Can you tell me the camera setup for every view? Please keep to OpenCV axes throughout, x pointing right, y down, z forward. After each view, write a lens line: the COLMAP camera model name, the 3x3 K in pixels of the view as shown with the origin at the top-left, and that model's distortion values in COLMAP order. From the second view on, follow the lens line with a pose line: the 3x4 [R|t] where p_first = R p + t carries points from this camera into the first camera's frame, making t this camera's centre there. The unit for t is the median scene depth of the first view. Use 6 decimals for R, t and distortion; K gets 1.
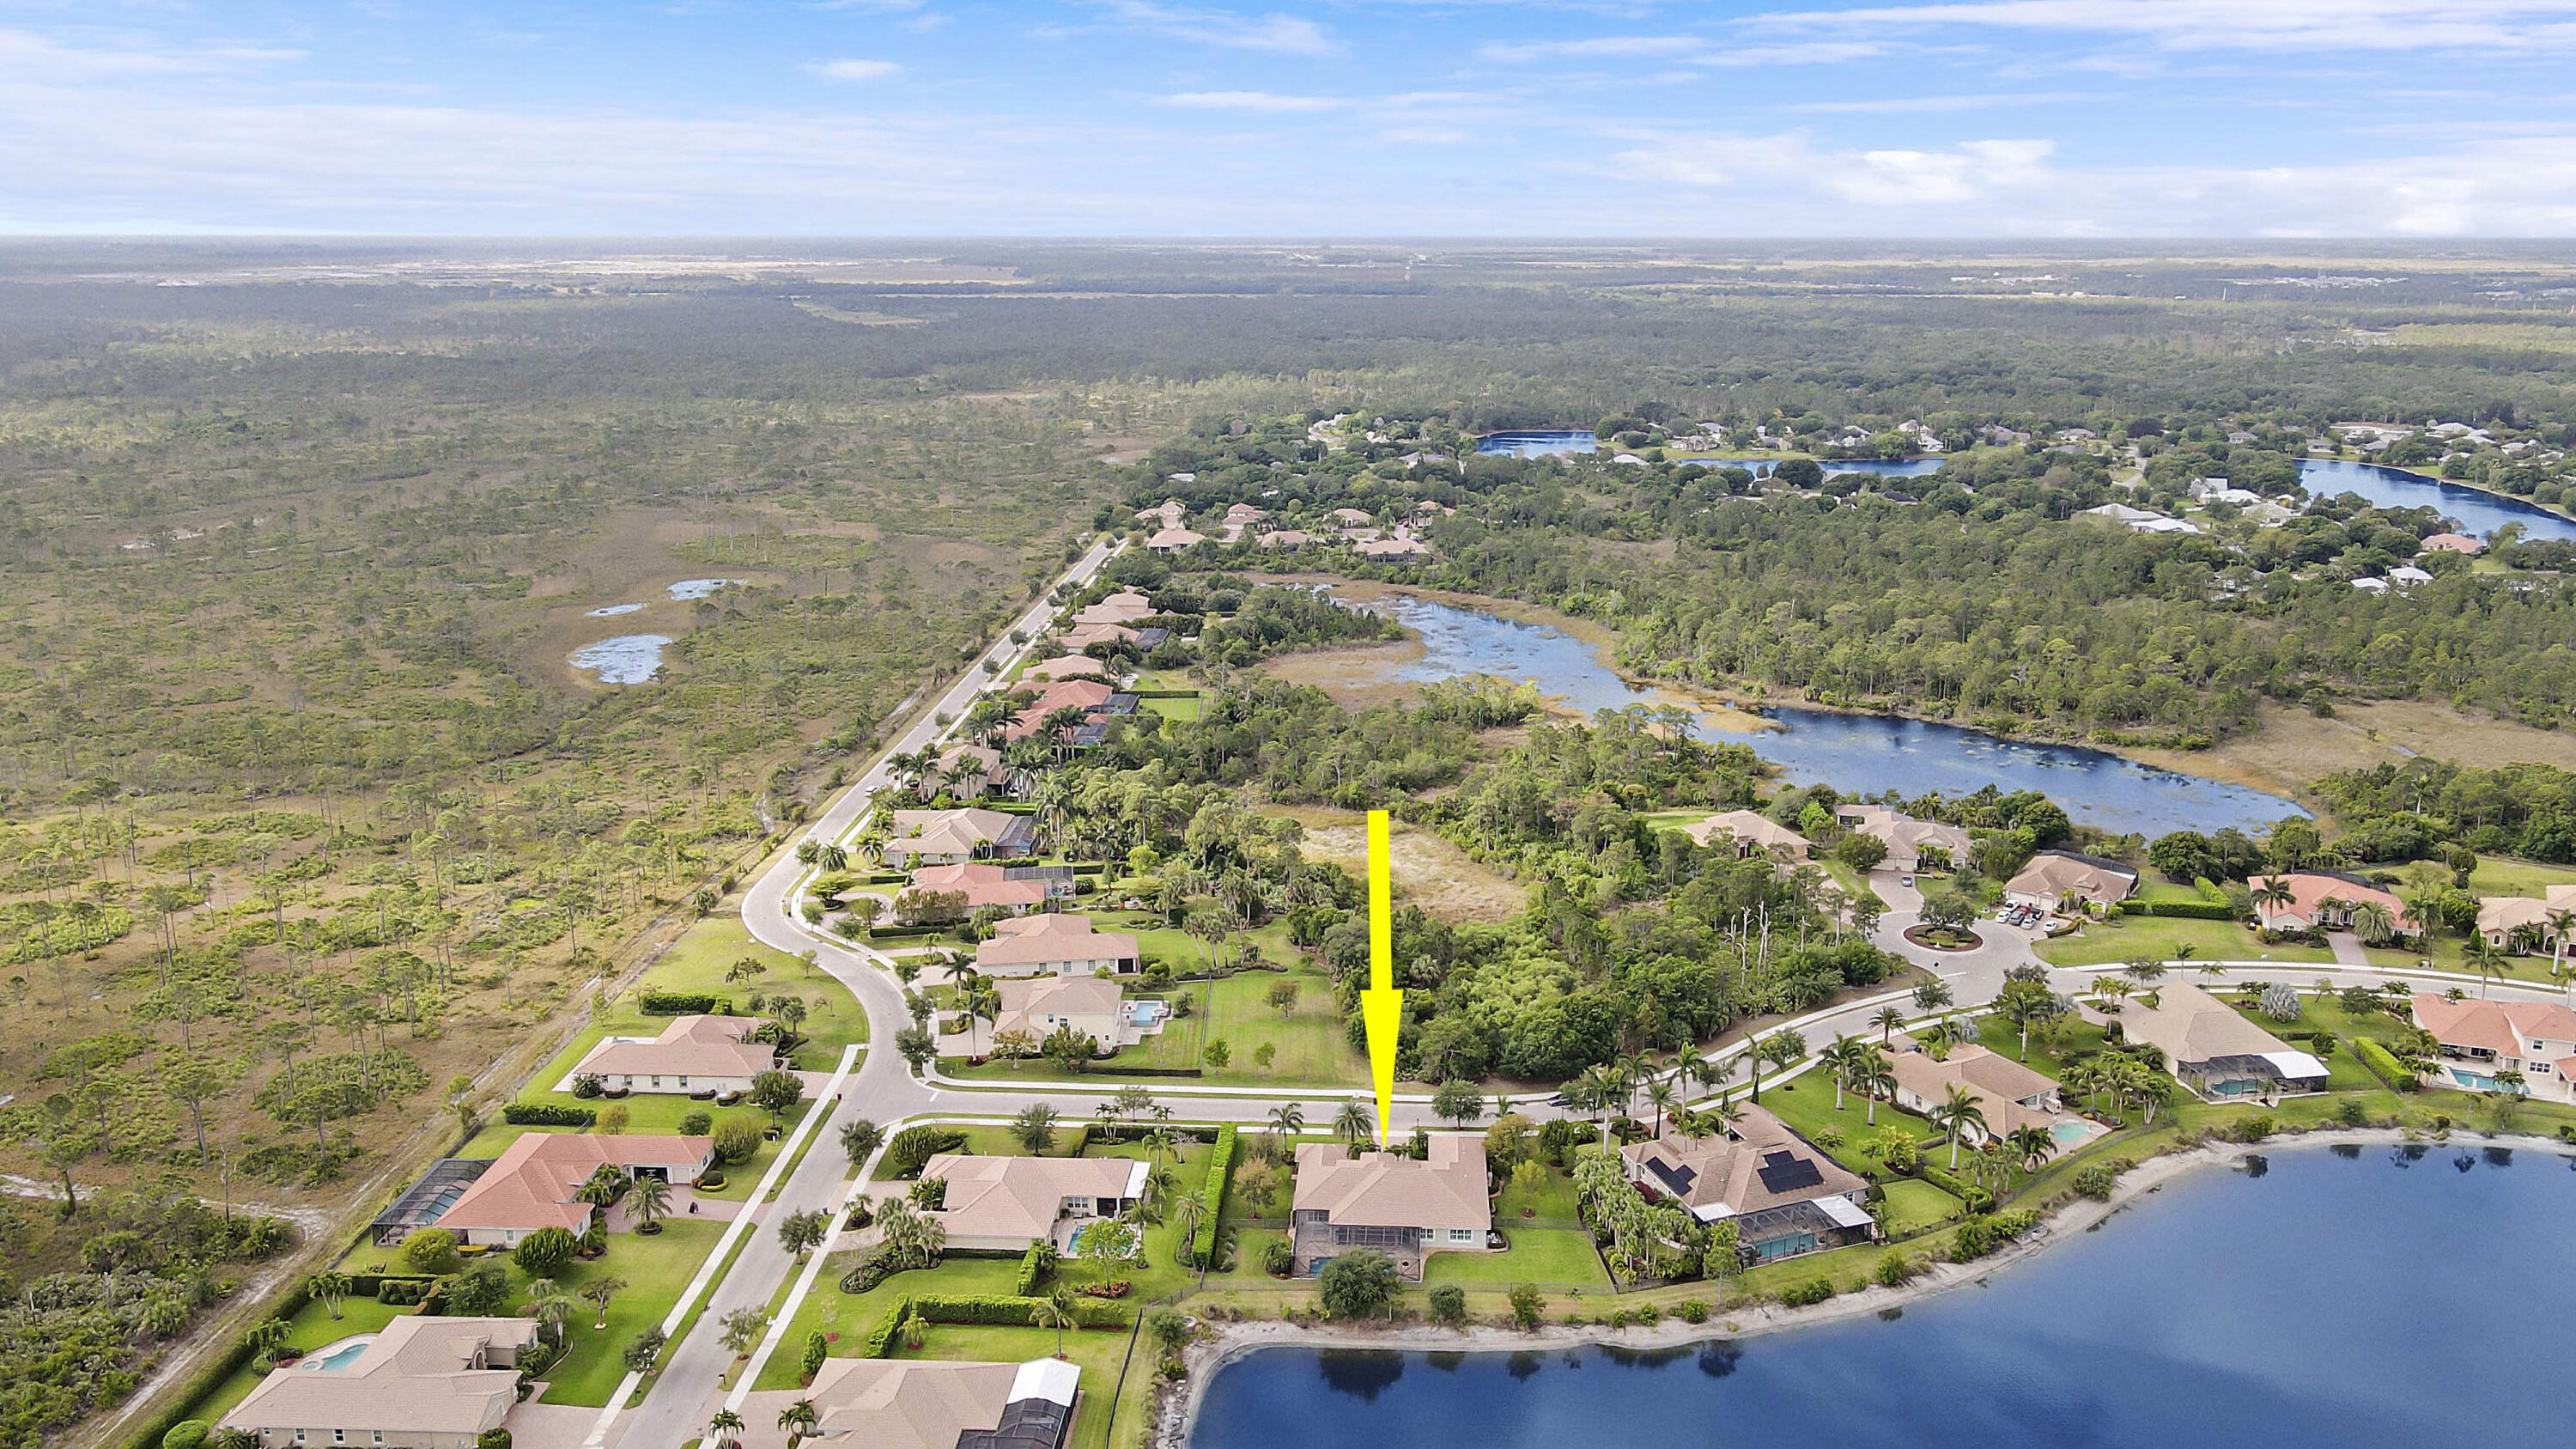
lens RADIAL K [[1869.9, 0, 1306.8], [0, 1869.9, 718.5], [0, 0, 1]] dist [0.017183, 0.007776]
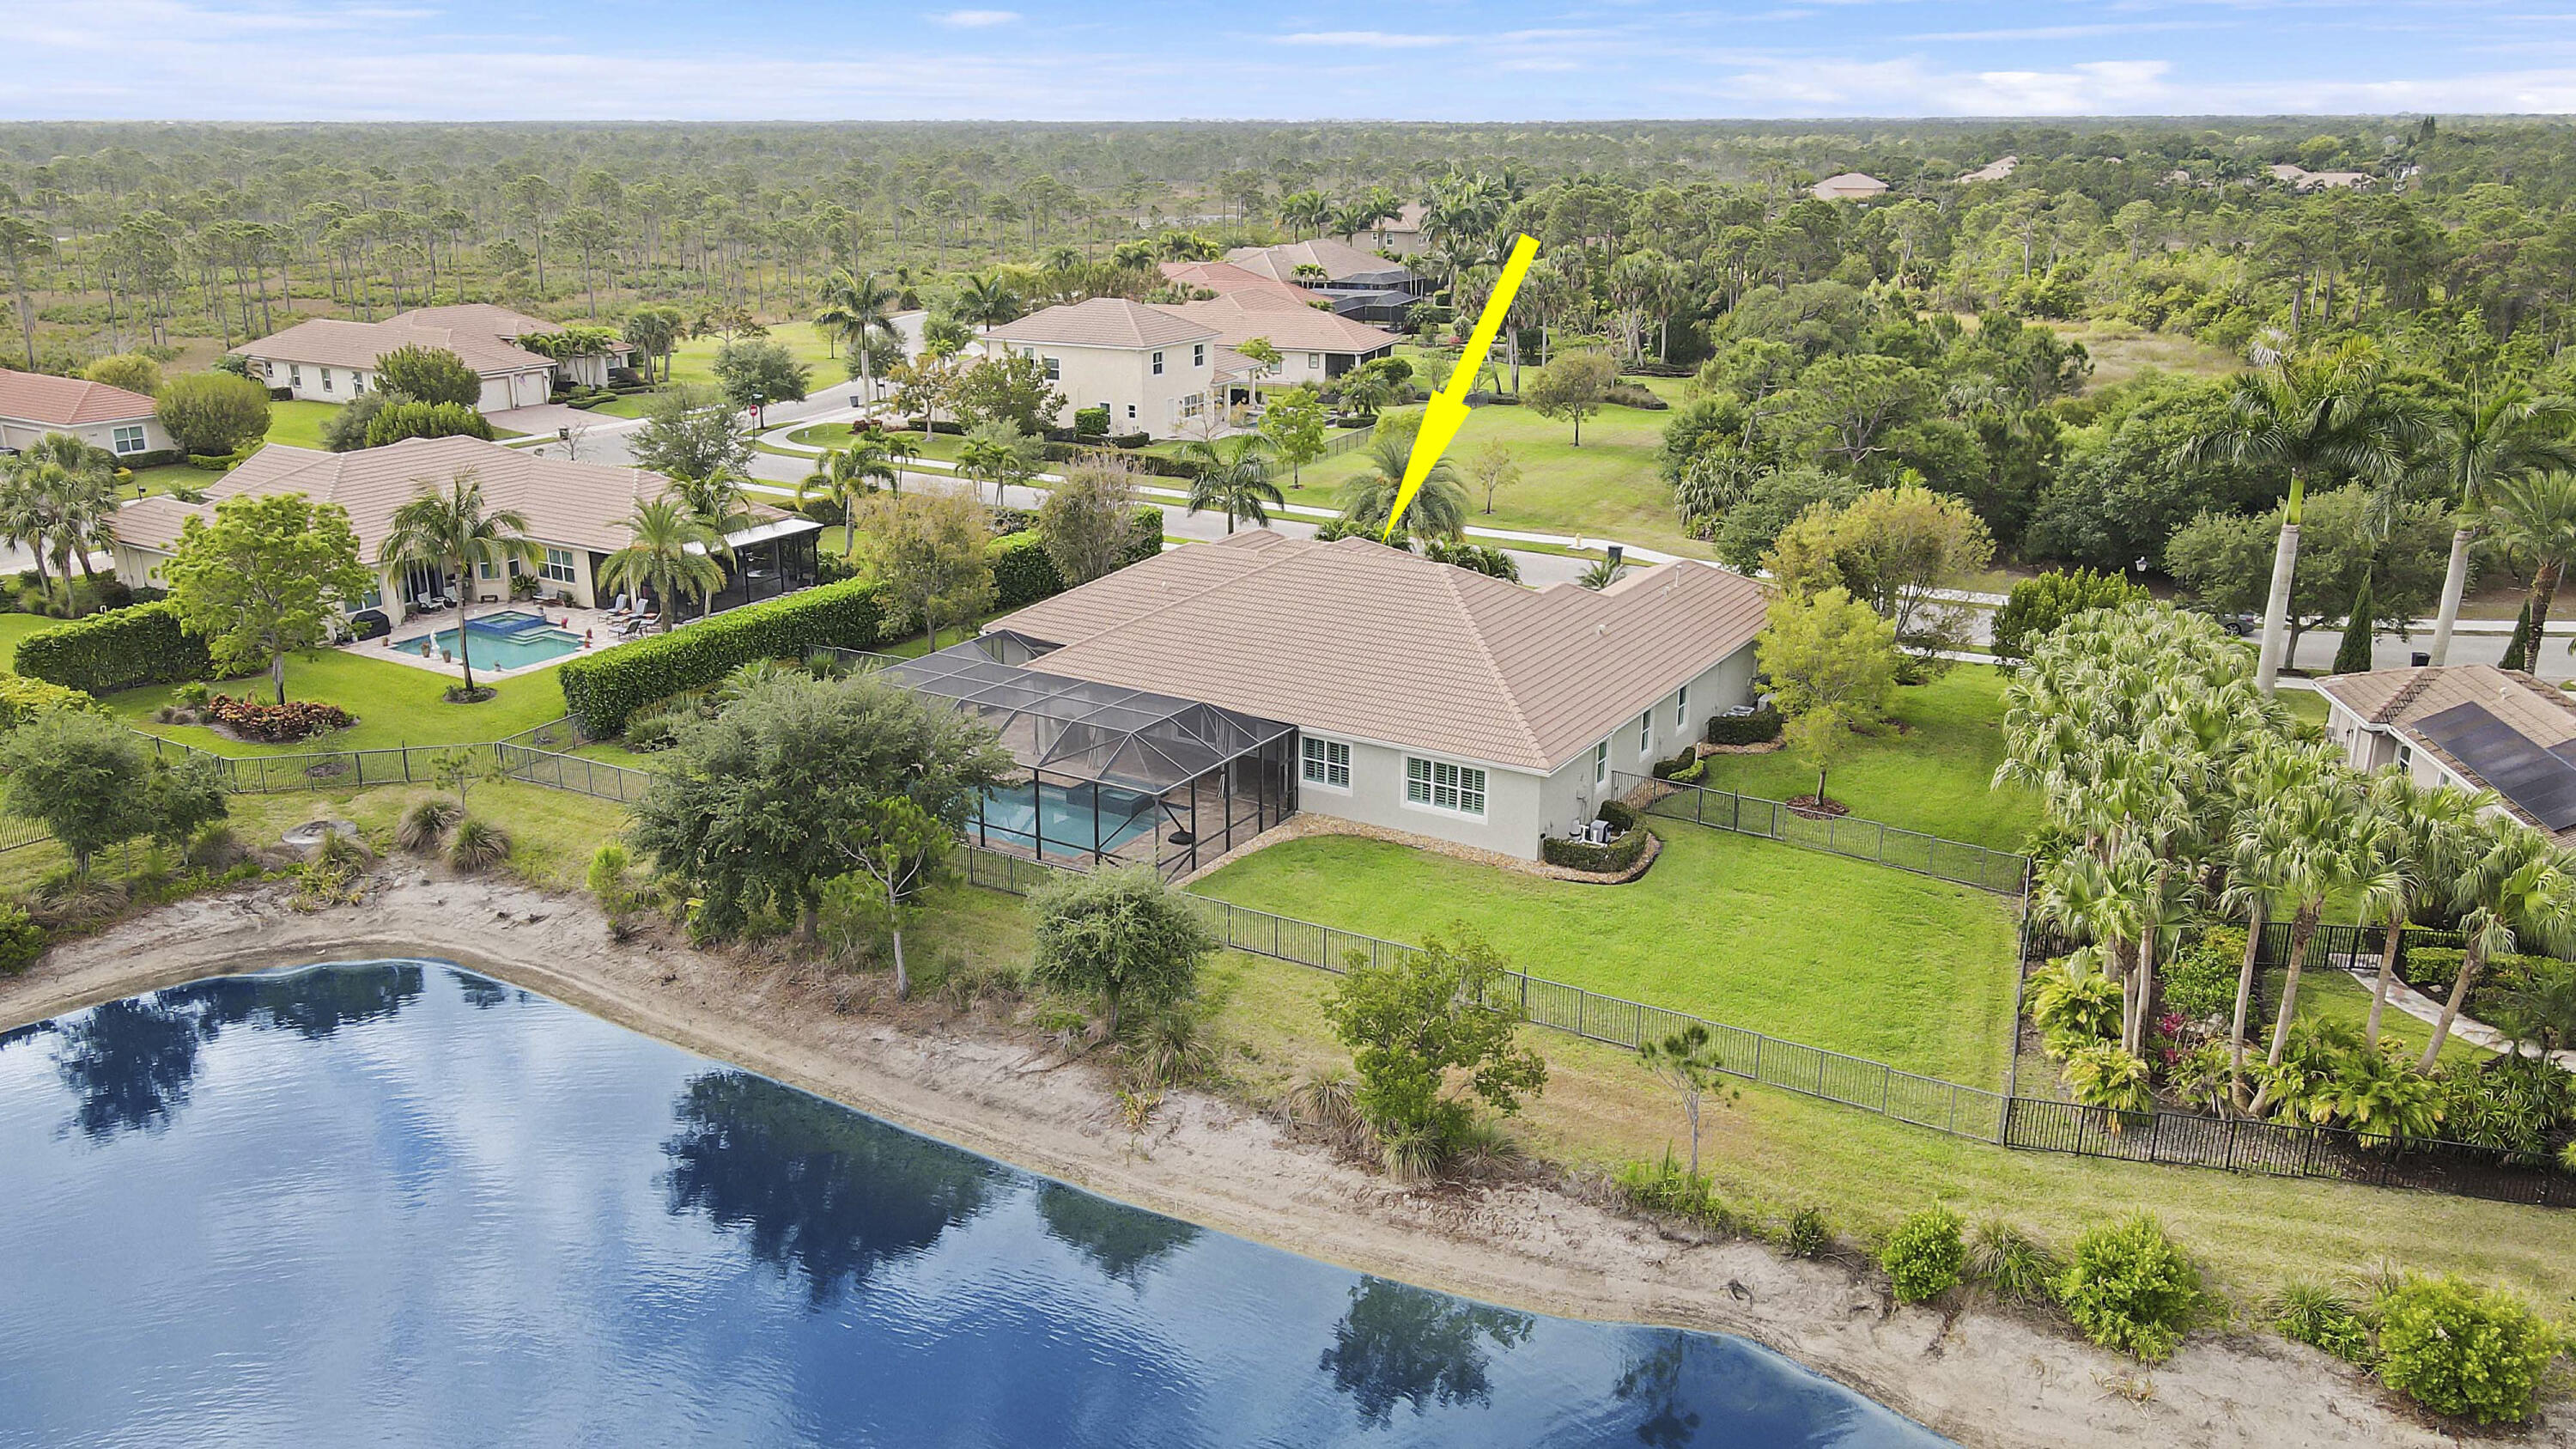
lens RADIAL K [[1869.9, 0, 1306.8], [0, 1869.9, 718.5], [0, 0, 1]] dist [0.017183, 0.007776]
pose [[0.874498, 0.145708, -0.462625, 0.188575], [-0.123995, 0.989276, 0.077195, 0.265080], [0.468912, -0.010143, 0.883187, 0.822072]]
